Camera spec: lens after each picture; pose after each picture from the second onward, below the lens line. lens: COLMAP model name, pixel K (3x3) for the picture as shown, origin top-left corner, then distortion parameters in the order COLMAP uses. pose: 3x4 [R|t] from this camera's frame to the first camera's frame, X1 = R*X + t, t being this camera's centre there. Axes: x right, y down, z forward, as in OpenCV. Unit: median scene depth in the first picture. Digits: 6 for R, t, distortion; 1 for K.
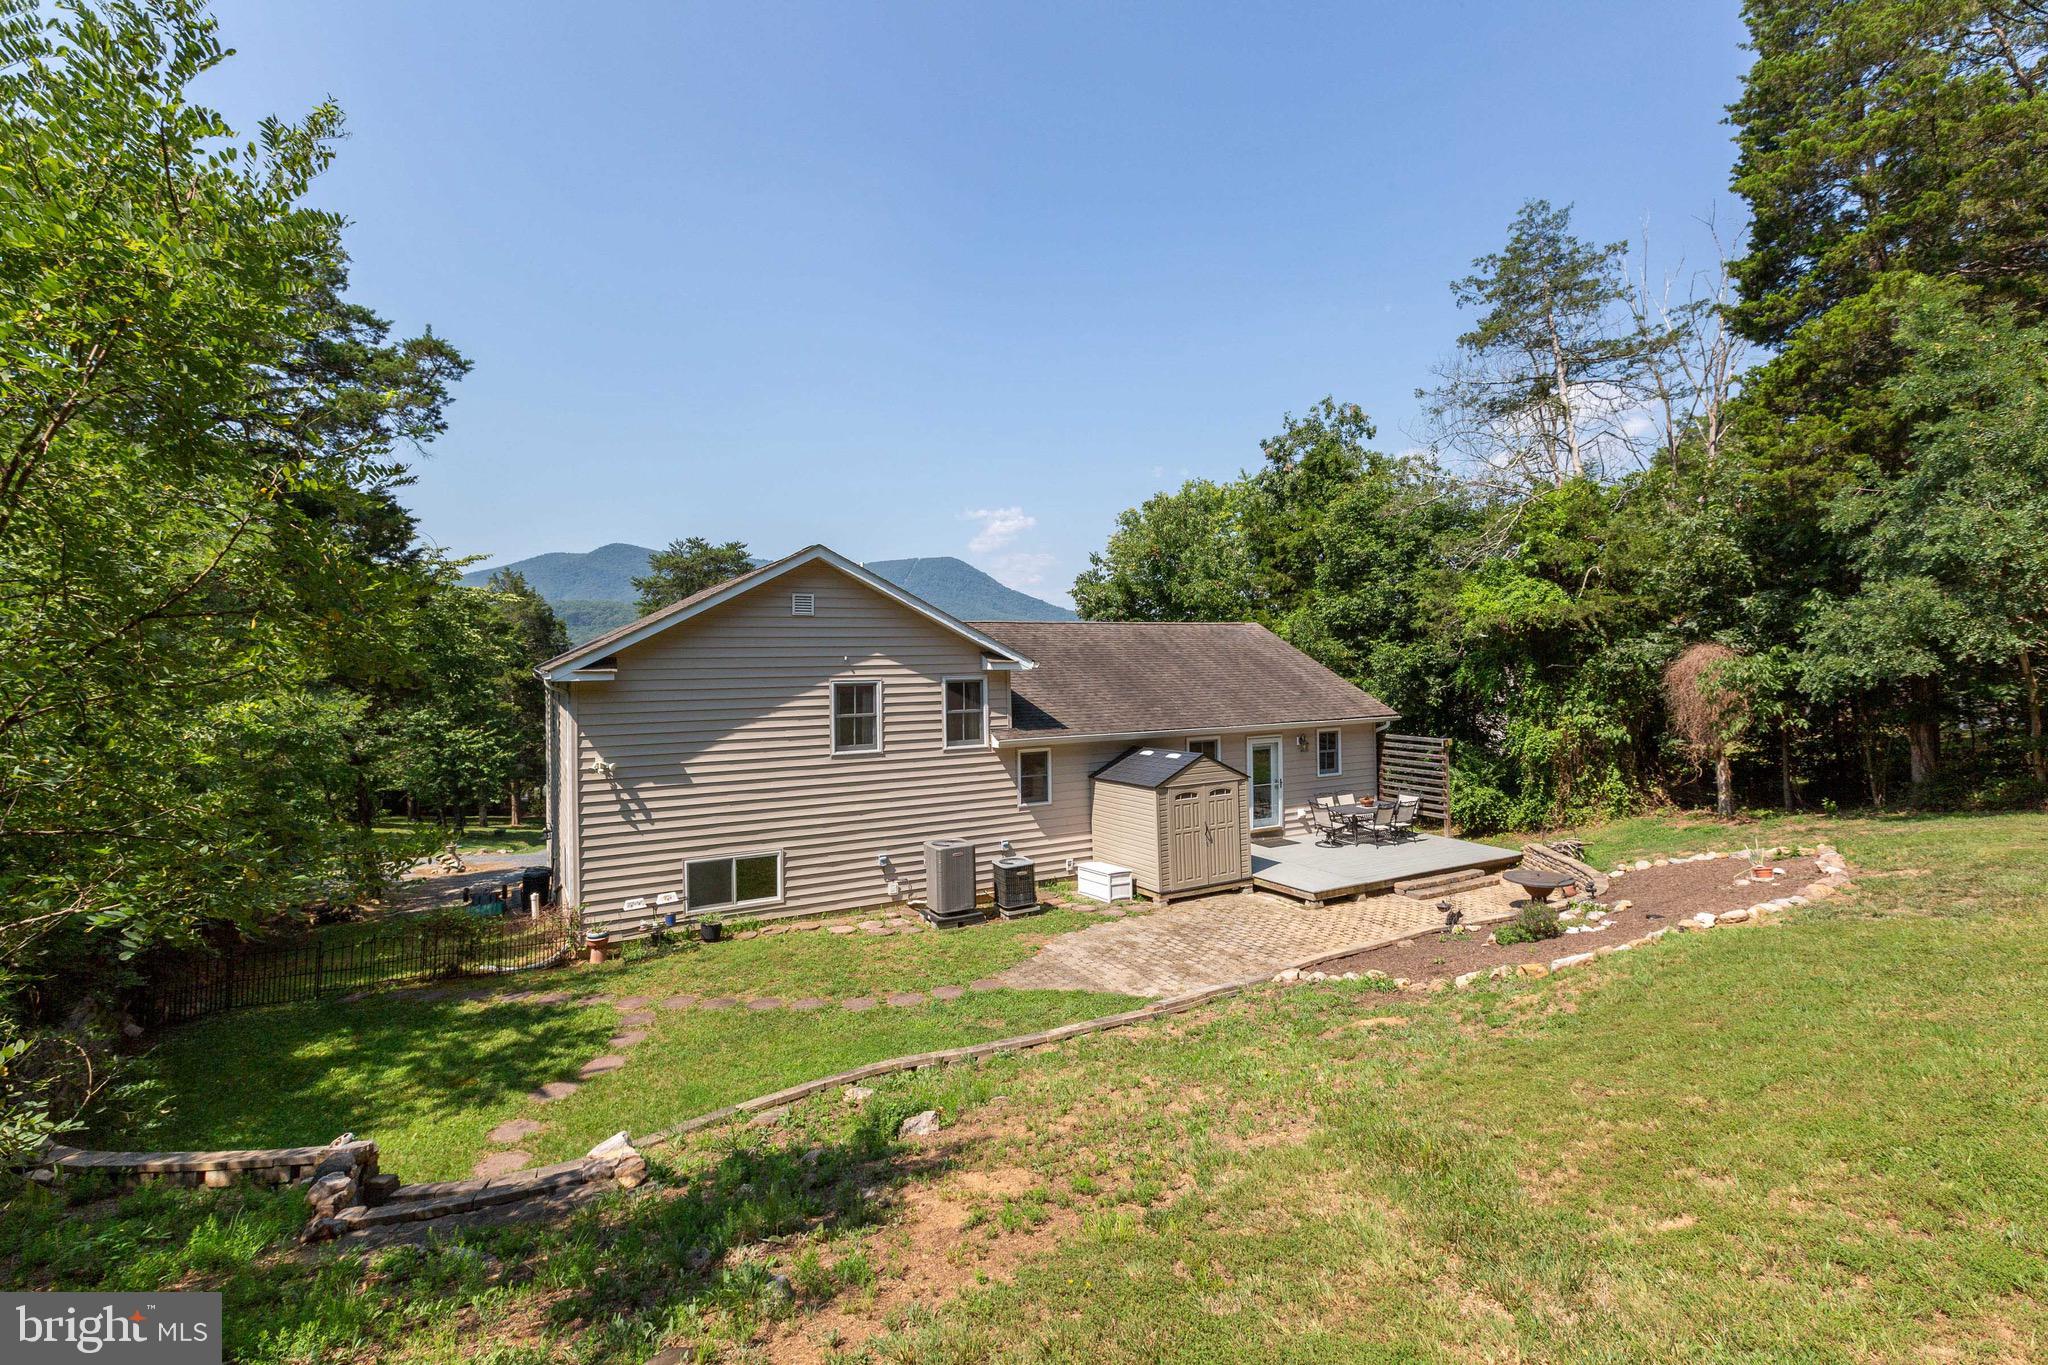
lens RADIAL K [[920.1, 0, 1027.2], [0, 920.1, 663.9], [0, 0, 1]] dist [-0.002163, -0.000619]
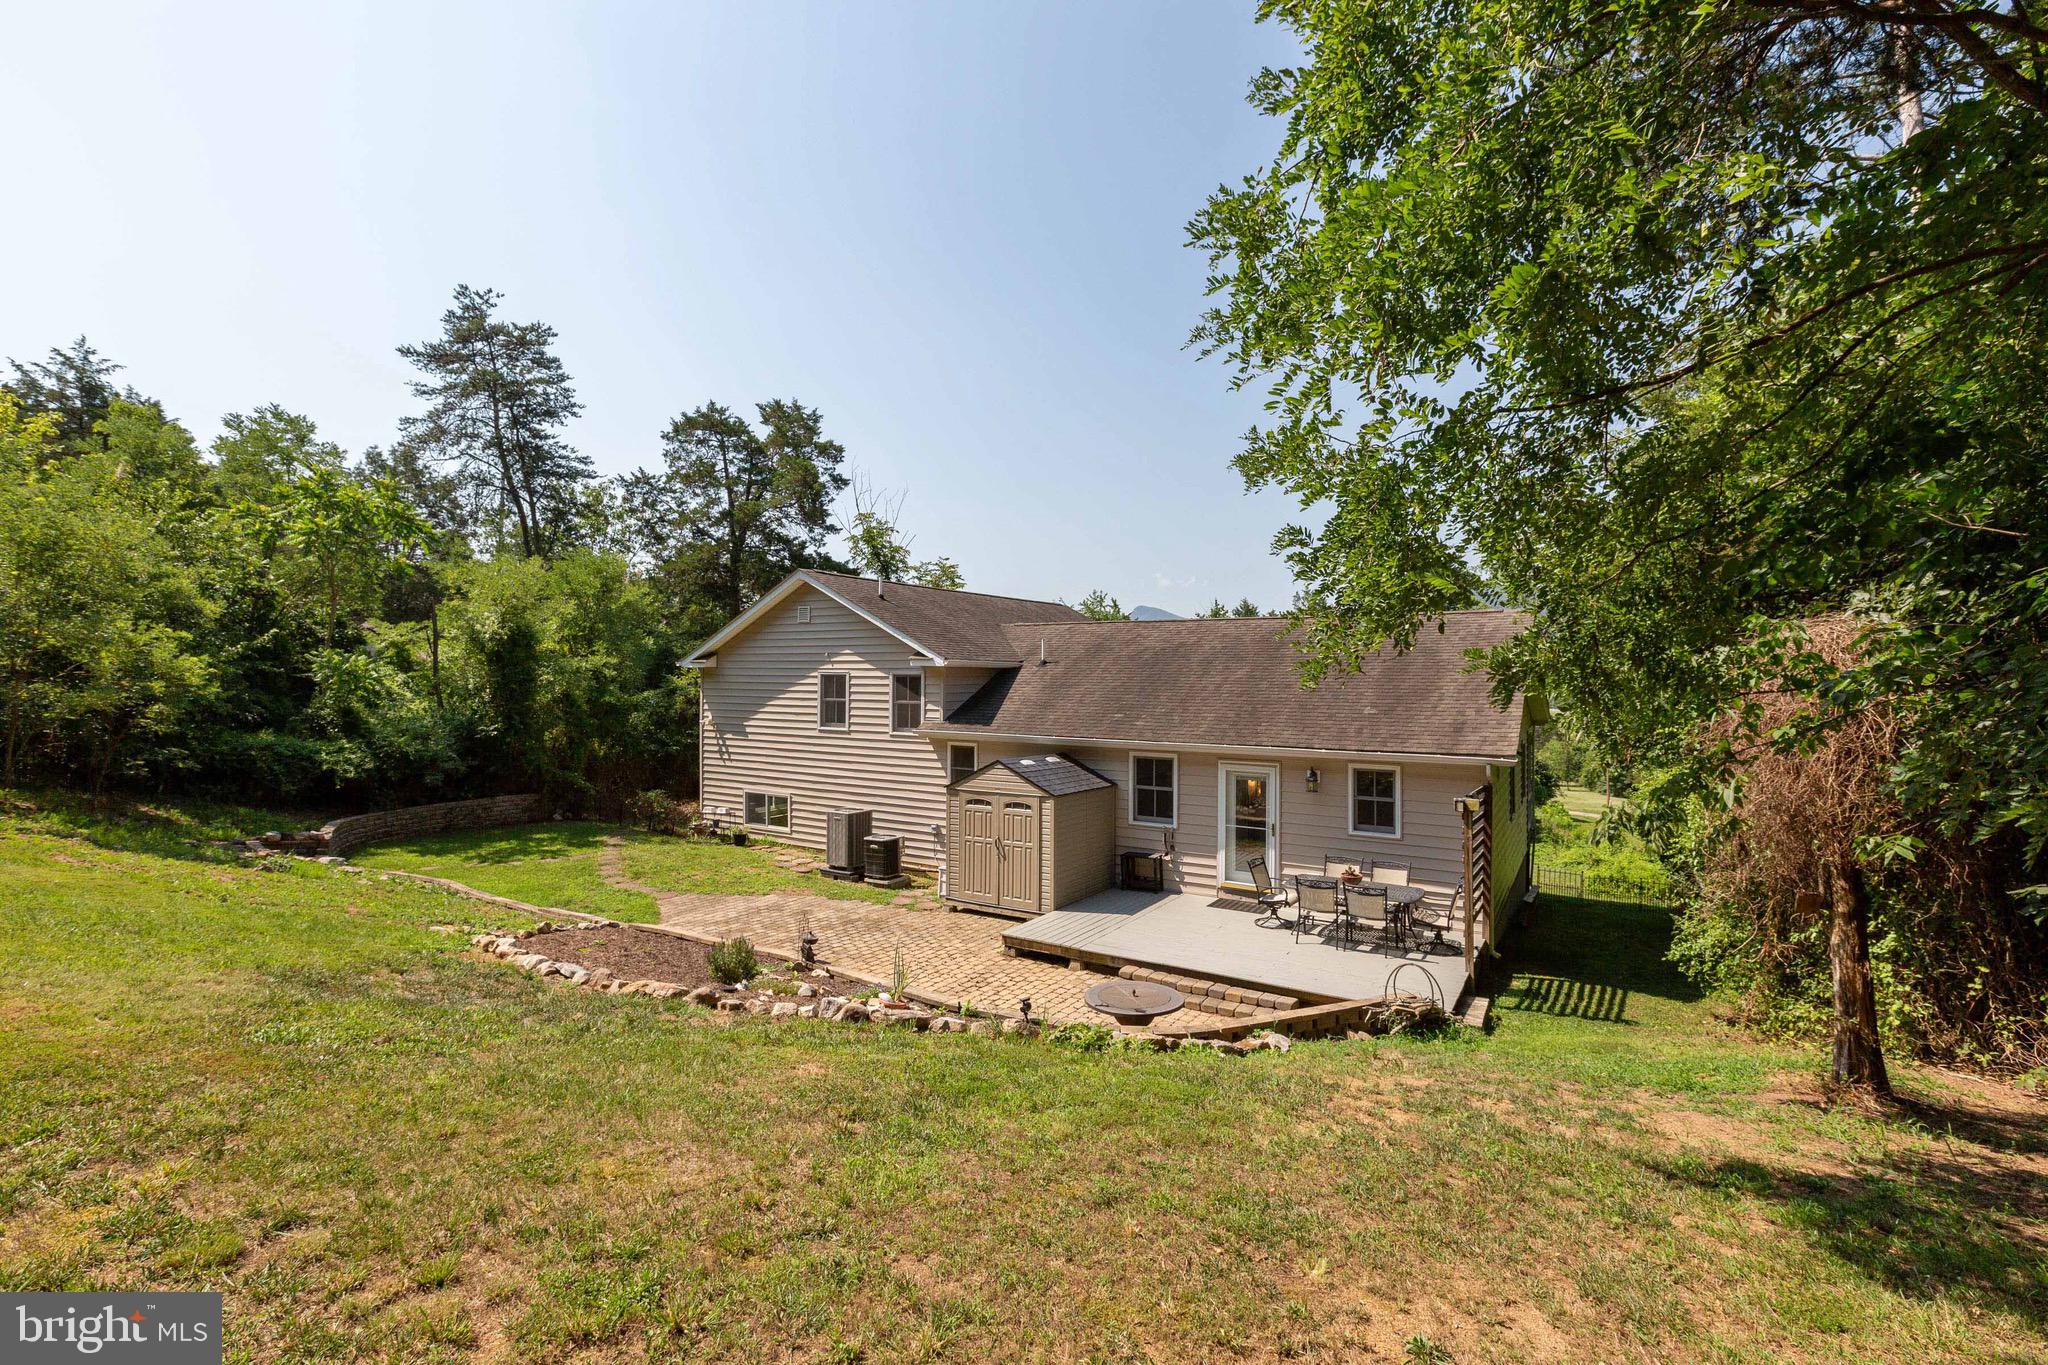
lens RADIAL K [[920.1, 0, 1017.0], [0, 920.1, 674.4], [0, 0, 1]] dist [-0.002163, -0.000619]
pose [[0.481641, 0.016373, -0.876216, 0.998867], [-0.018577, 0.999792, 0.008471, 0.005104], [0.876172, 0.012198, 0.481845, 0.578811]]
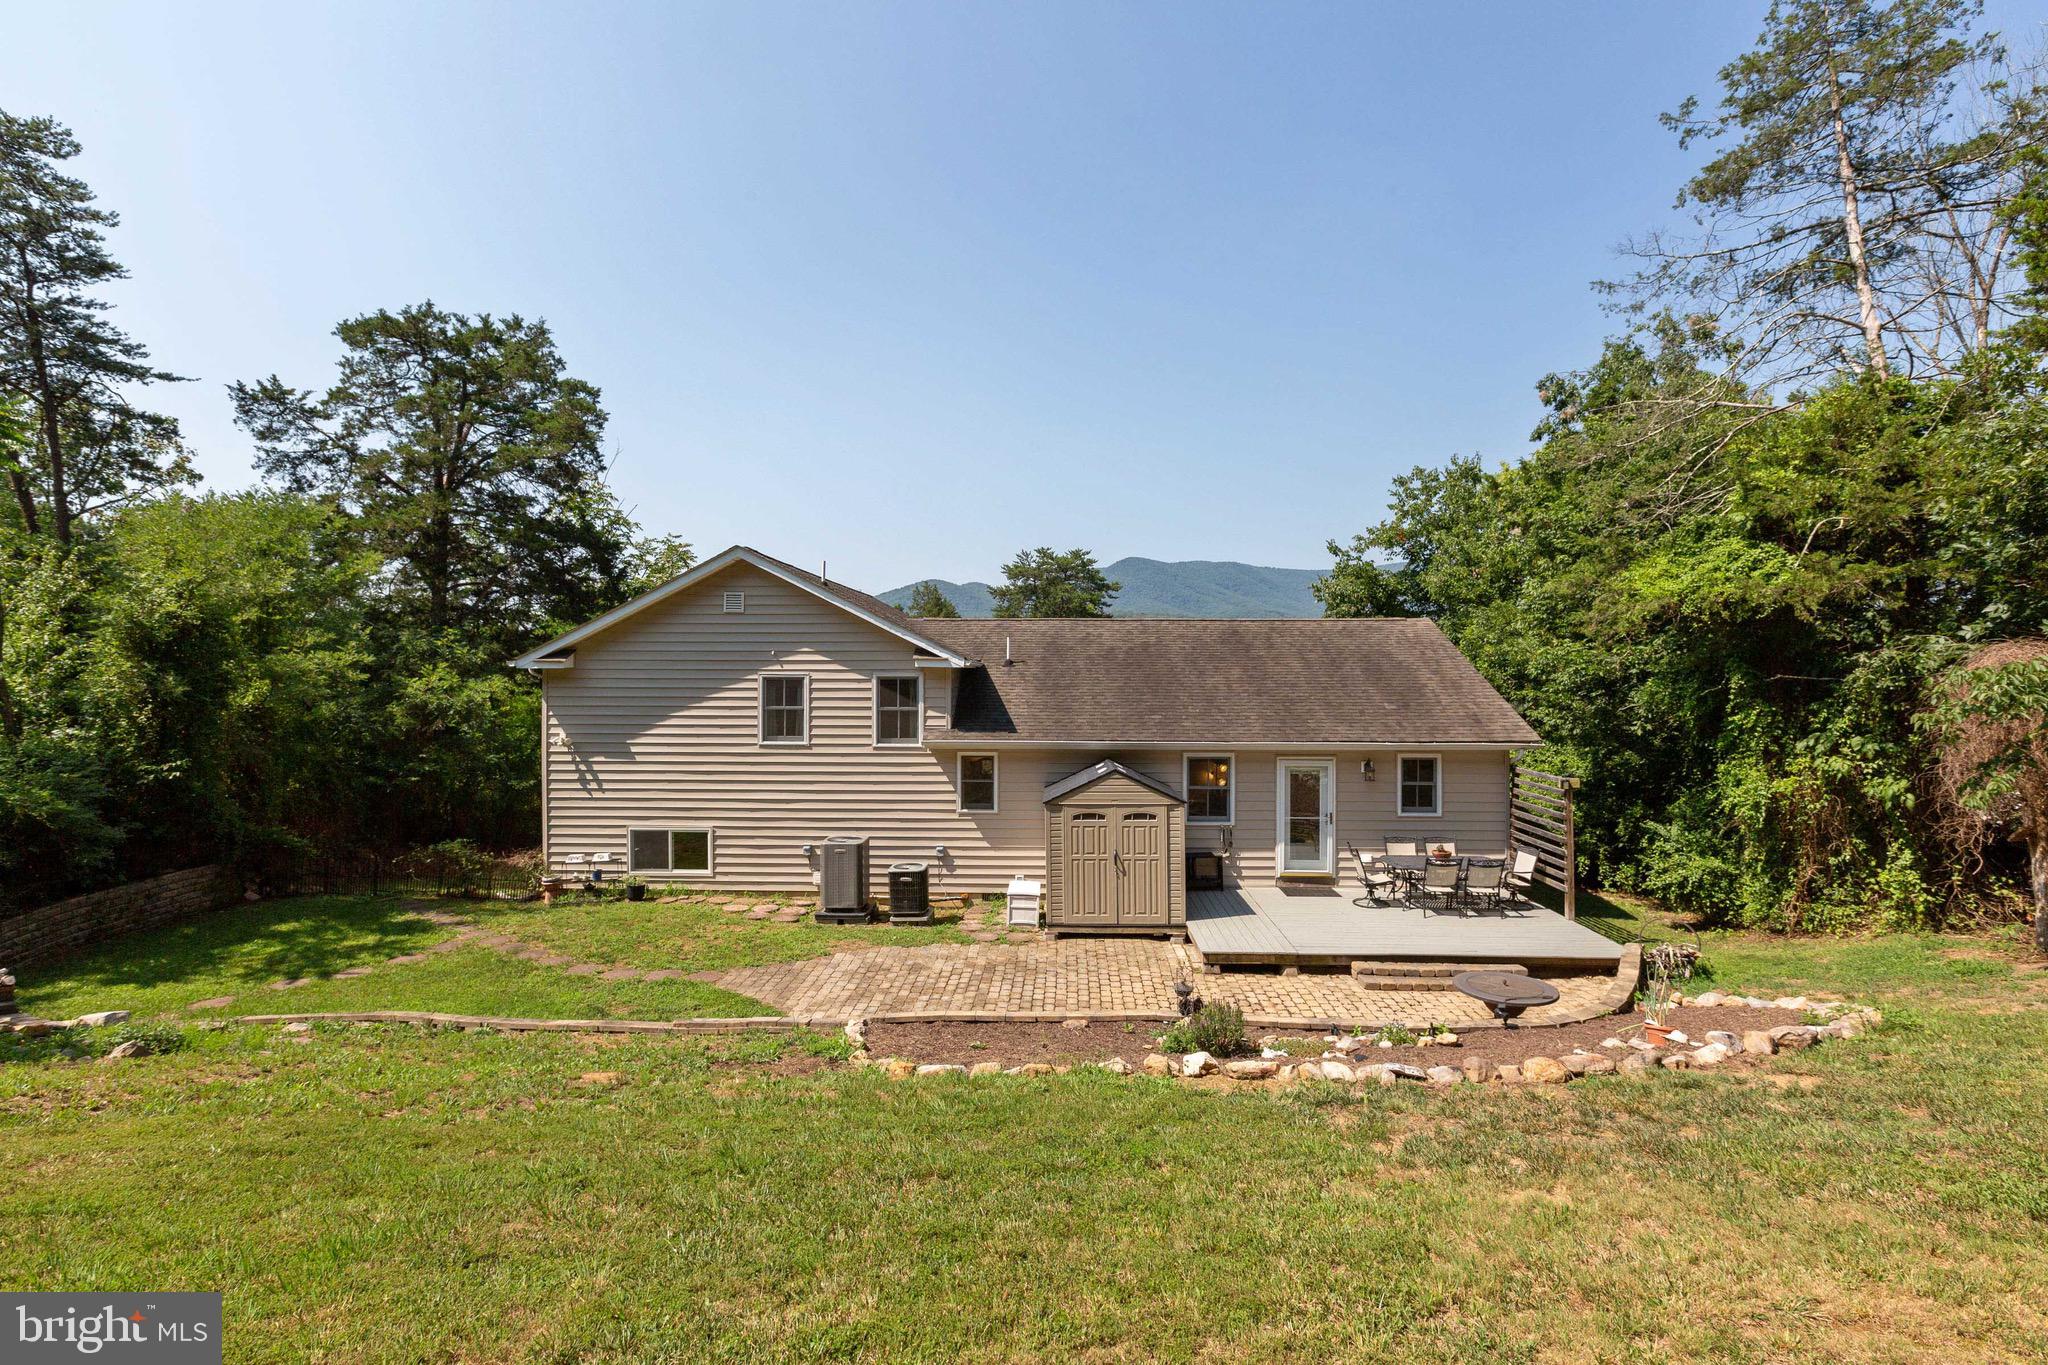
lens RADIAL K [[920.1, 0, 1023.2], [0, 920.1, 677.7], [0, 0, 1]] dist [-0.002163, -0.000619]
pose [[0.861095, 0.020515, -0.508029, 0.549128], [-0.016637, 0.999787, 0.012172, 0.004259], [0.508171, -0.002029, 0.861254, 0.227505]]
